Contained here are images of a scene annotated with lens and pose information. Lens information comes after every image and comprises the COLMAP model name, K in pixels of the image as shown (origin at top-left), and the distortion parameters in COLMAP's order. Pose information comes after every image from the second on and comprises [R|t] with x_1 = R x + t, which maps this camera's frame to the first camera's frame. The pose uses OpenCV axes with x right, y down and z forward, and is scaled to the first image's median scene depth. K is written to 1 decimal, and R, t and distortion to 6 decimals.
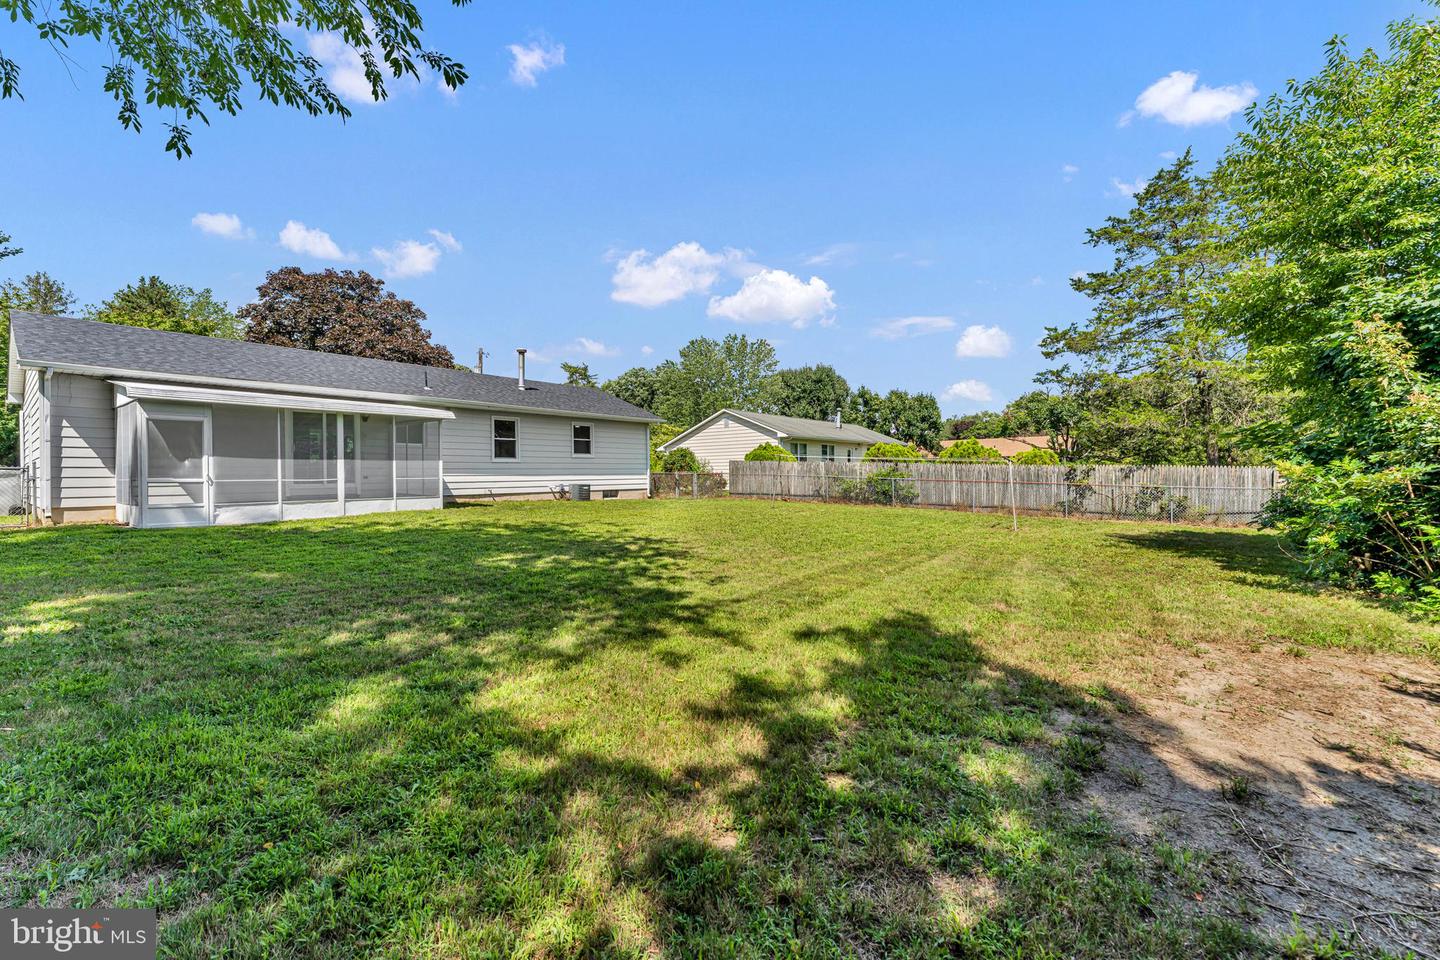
lens RADIAL K [[585.7, 0, 727.7], [0, 585.7, 473.9], [0, 0, 1]] dist [-0.001266, 0.000239]
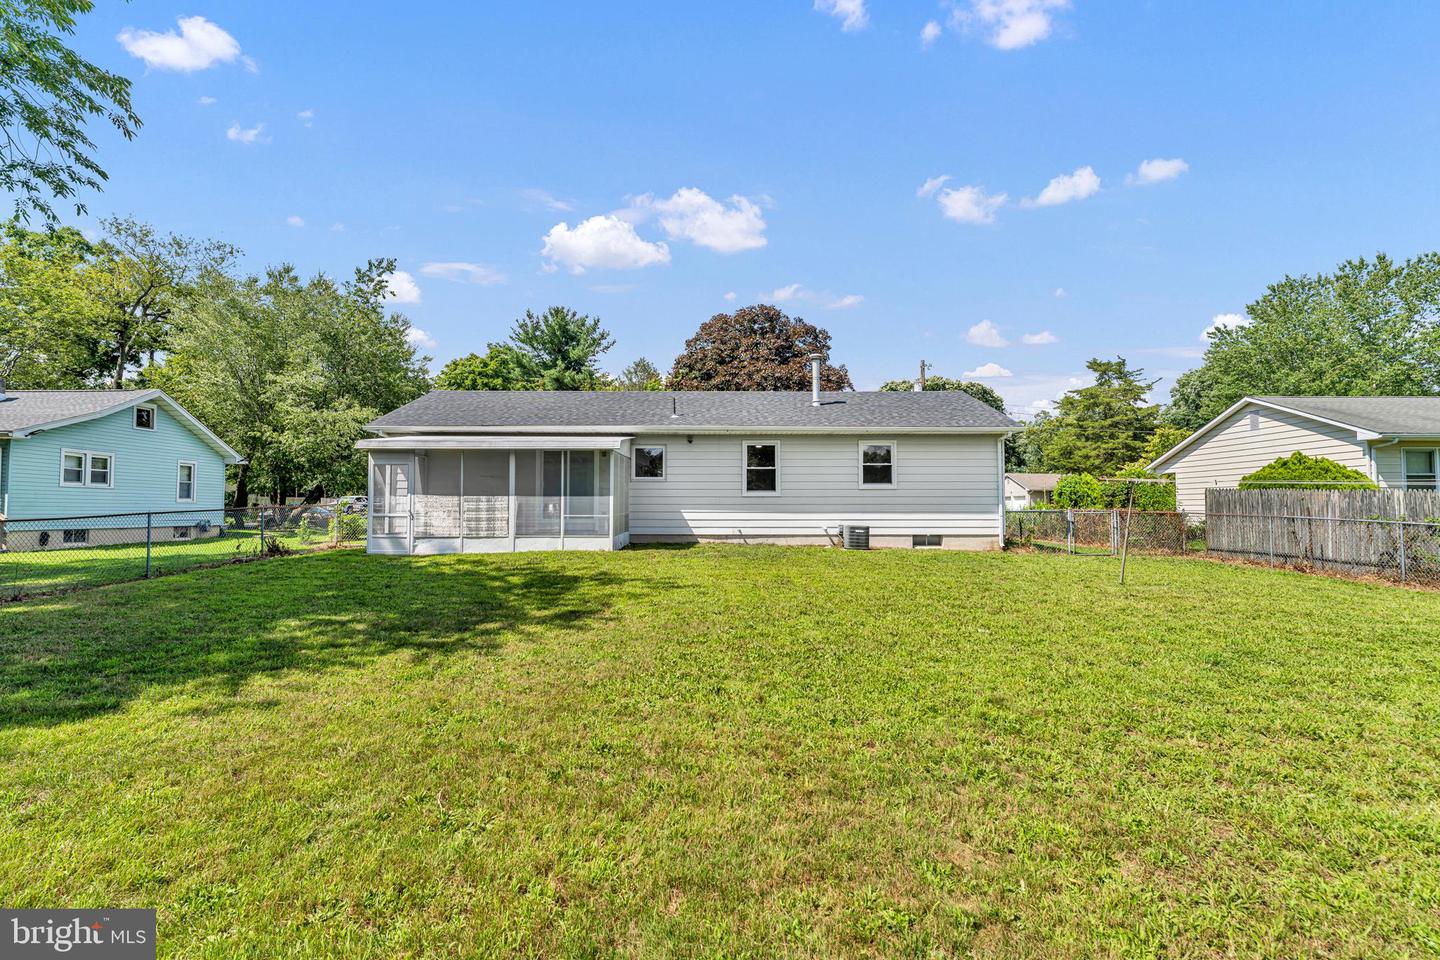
lens RADIAL K [[674.1, 0, 720.0], [0, 674.1, 480.0], [0, 0, 1]] dist [-0.000904, -0.000533]
pose [[0.630415, -0.025893, -0.775826, 0.286527], [-0.005763, 0.999260, -0.038033, -0.006050], [0.776237, 0.028448, 0.629800, 0.331999]]
